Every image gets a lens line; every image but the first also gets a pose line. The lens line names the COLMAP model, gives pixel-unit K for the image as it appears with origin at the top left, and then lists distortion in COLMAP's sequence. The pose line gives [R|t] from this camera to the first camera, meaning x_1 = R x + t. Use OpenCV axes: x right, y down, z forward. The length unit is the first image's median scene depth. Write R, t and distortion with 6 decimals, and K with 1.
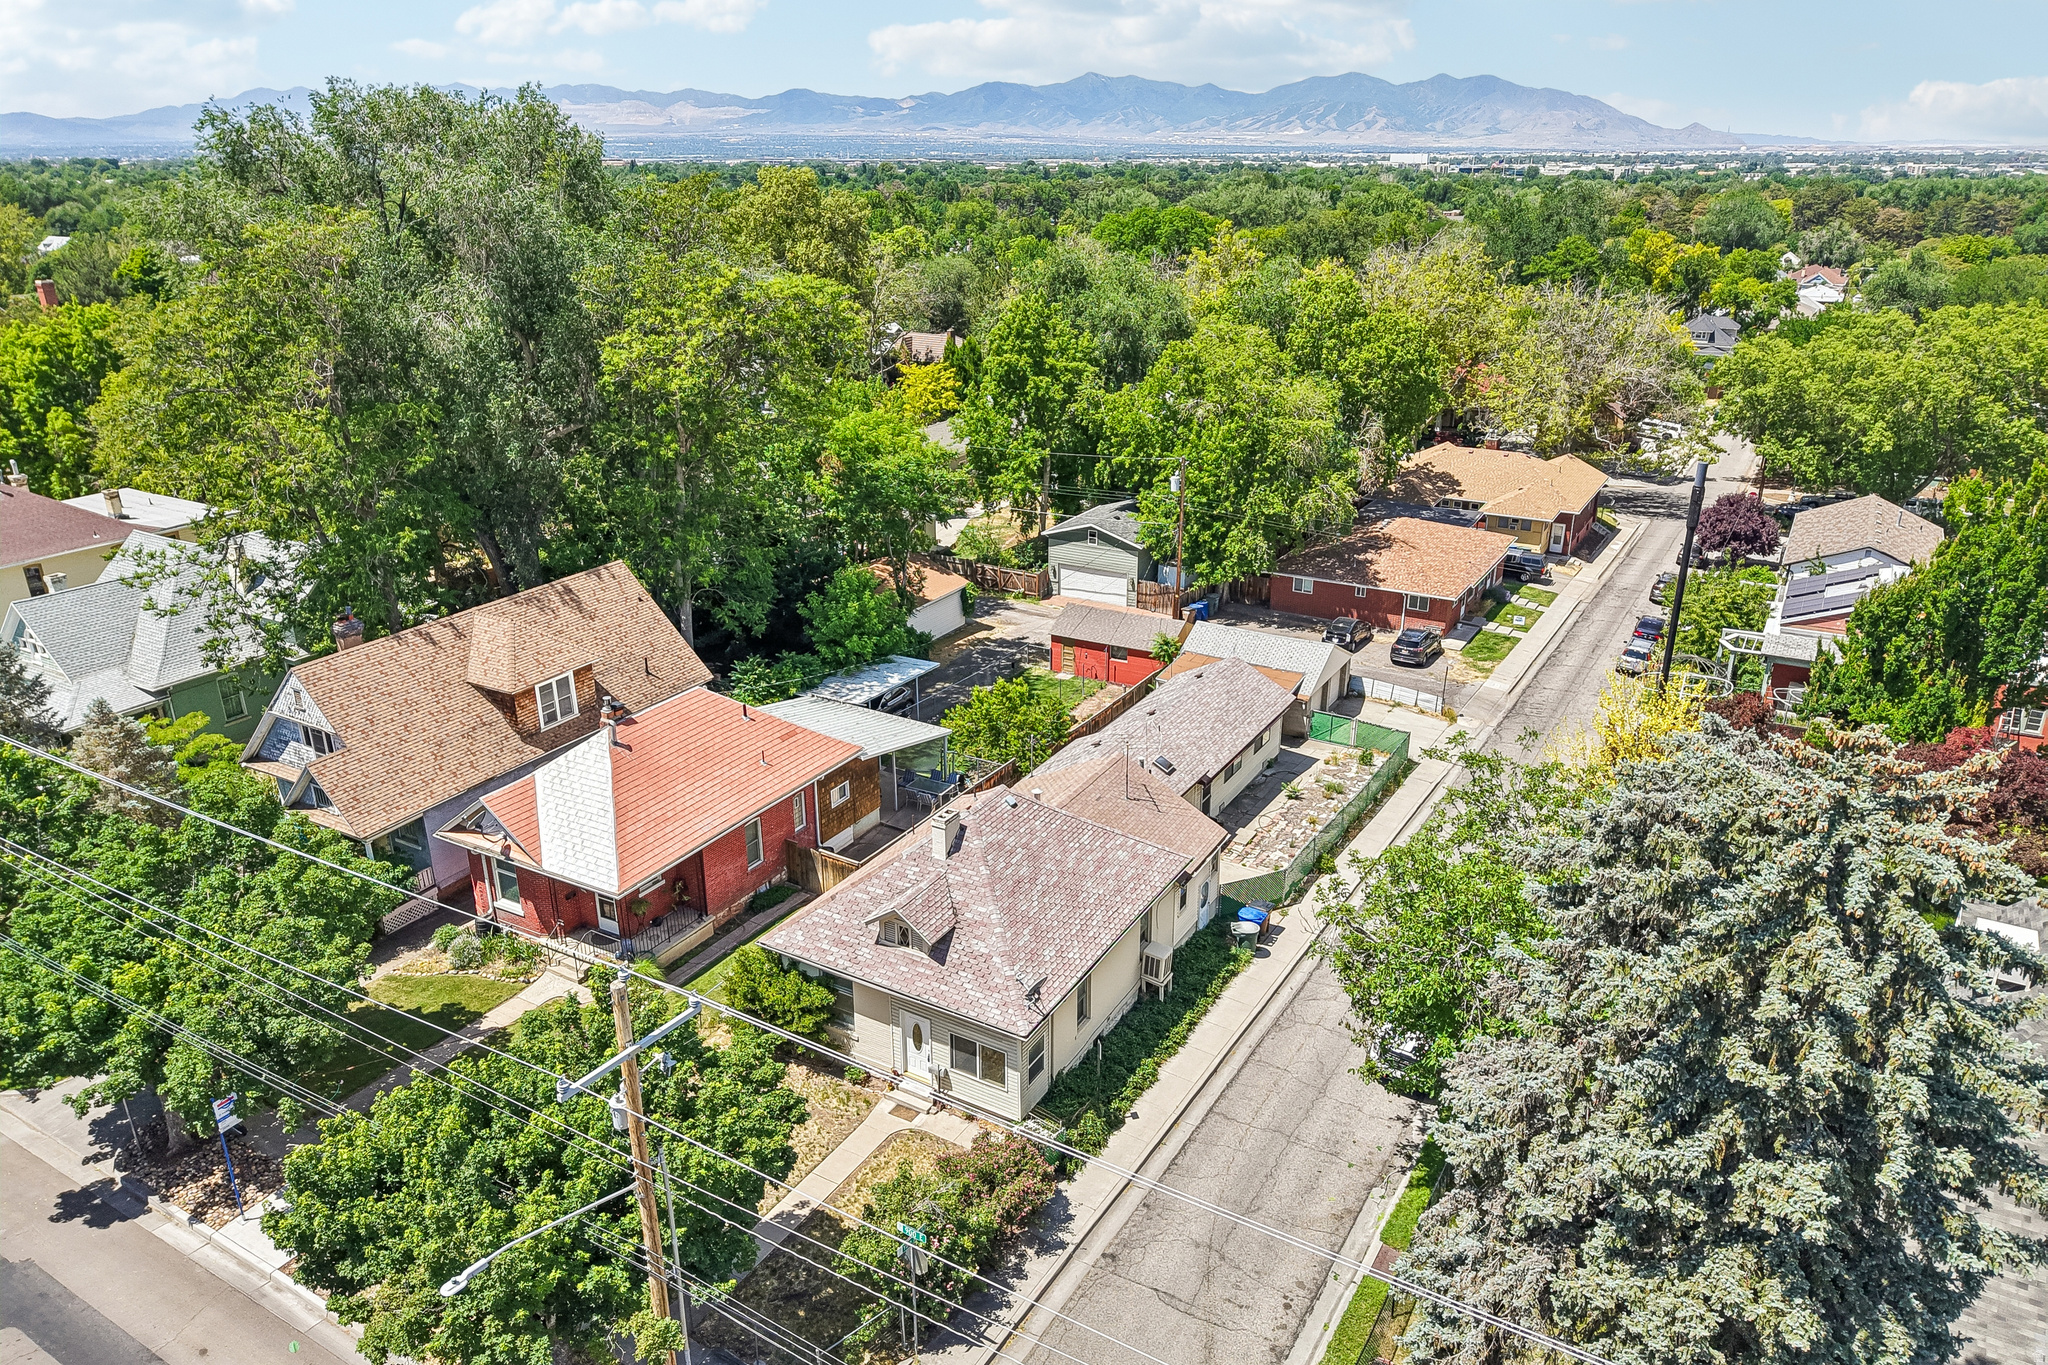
lens RADIAL K [[1352.6, 0, 1025.8], [0, 1352.6, 708.3], [0, 0, 1]] dist [0.056702, -0.062832]
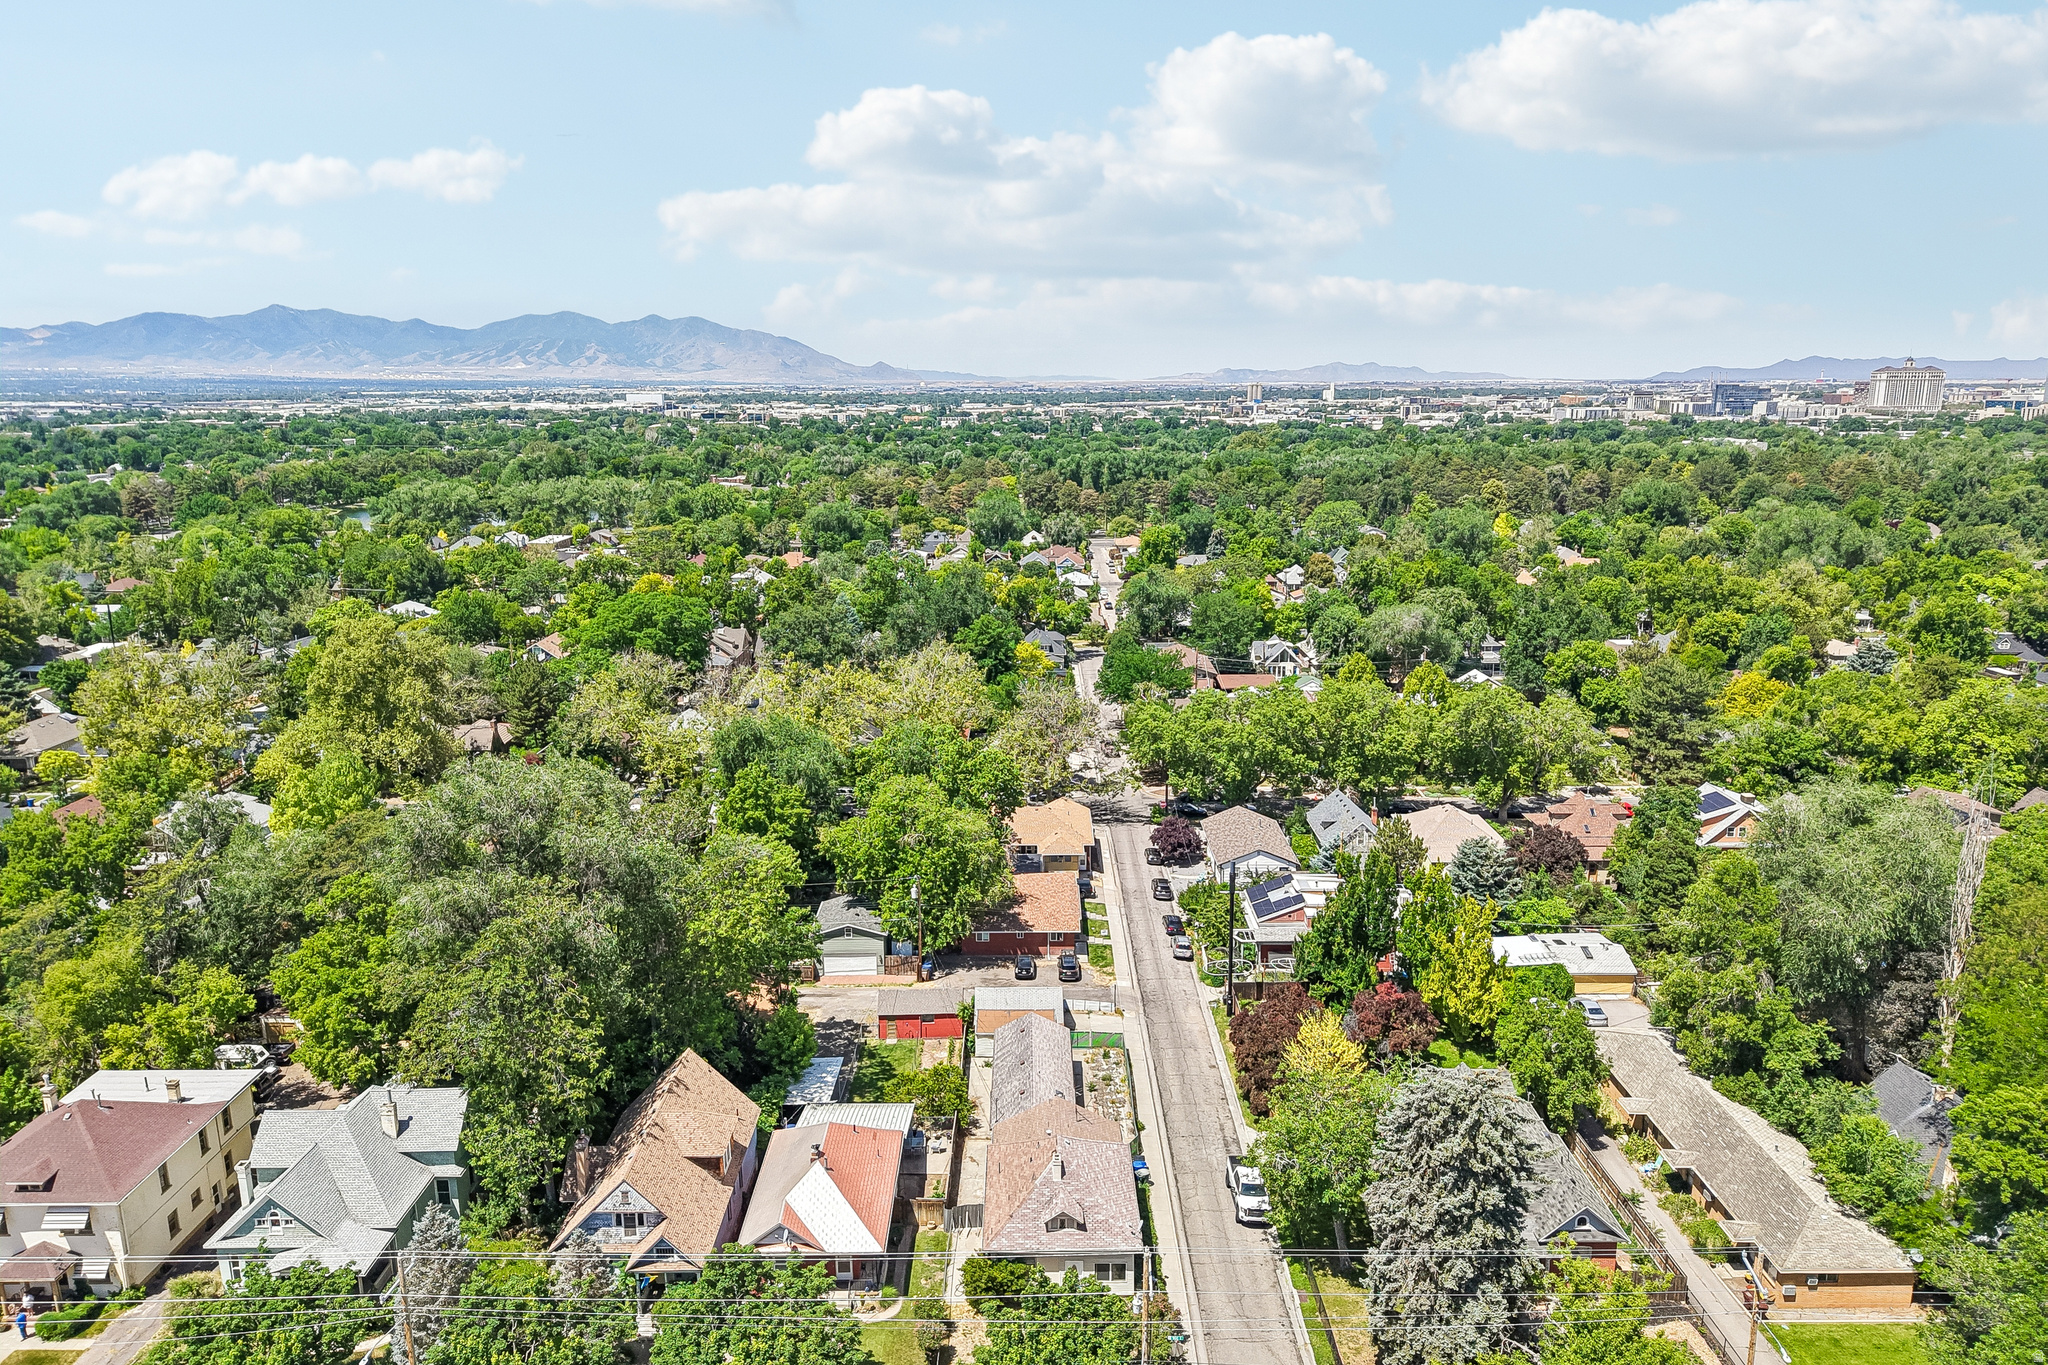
lens RADIAL K [[1366.7, 0, 1024.0], [0, 1366.7, 682.5], [0, 0, 1]] dist [0.051106, -0.070637]
pose [[0.864689, -0.113434, 0.489332, -0.689045], [0.195856, 0.973202, -0.120493, -0.251176], [-0.462551, 0.200028, 0.863733, -0.602263]]
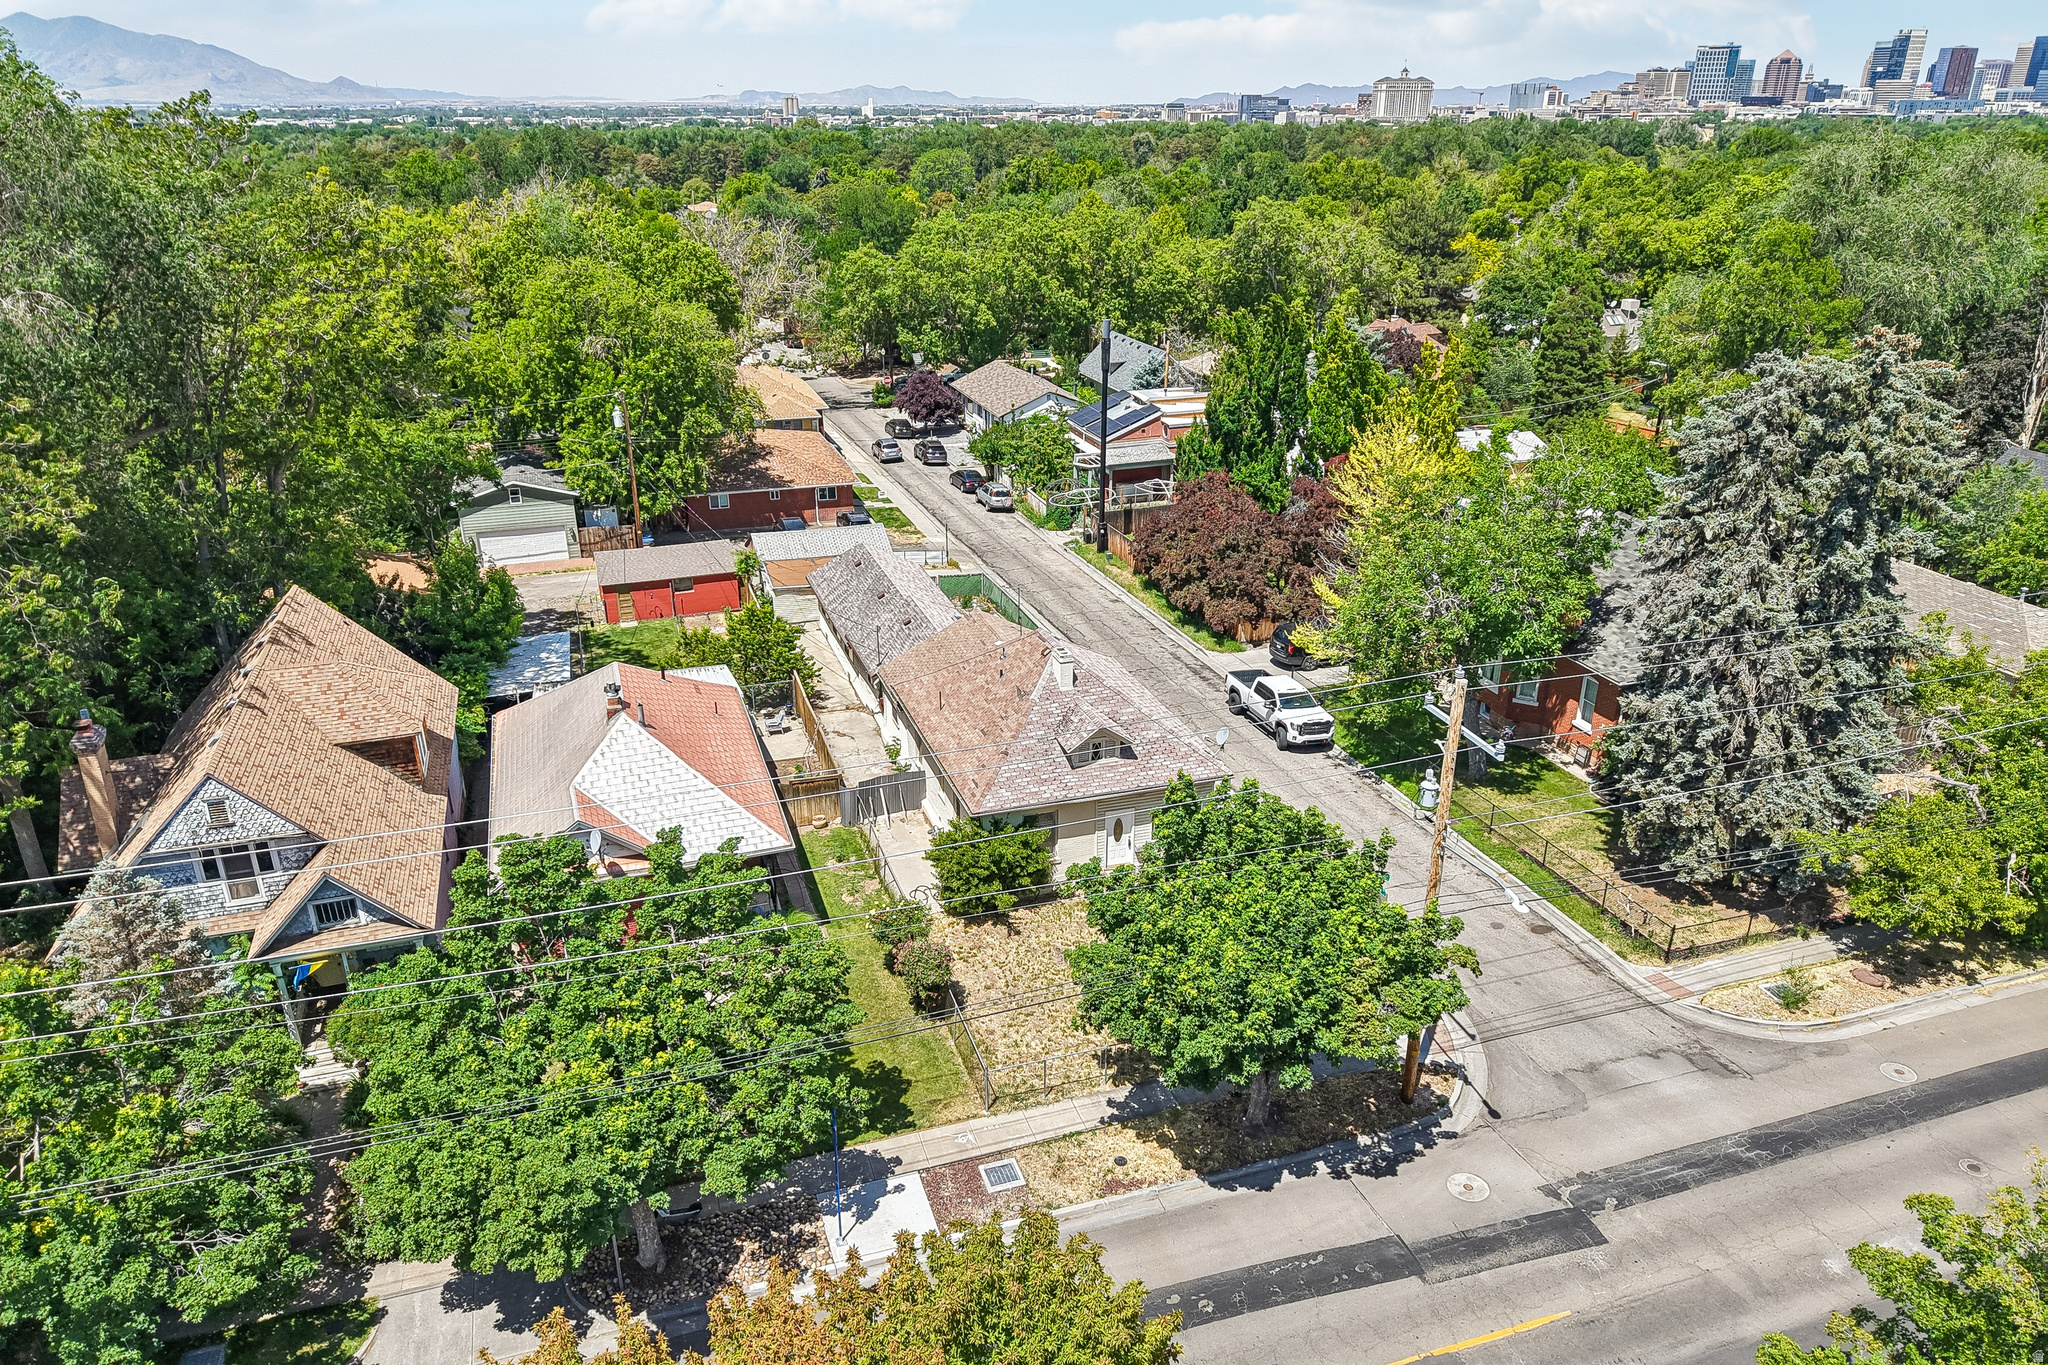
lens RADIAL K [[1378.9, 0, 1036.5], [0, 1378.9, 686.8], [0, 0, 1]] dist [0.006253, 0.000427]
pose [[0.653922, -0.294818, 0.696756, -0.599410], [0.287766, 0.948654, 0.131328, -0.033992], [-0.699698, 0.114624, 0.705184, 0.133248]]
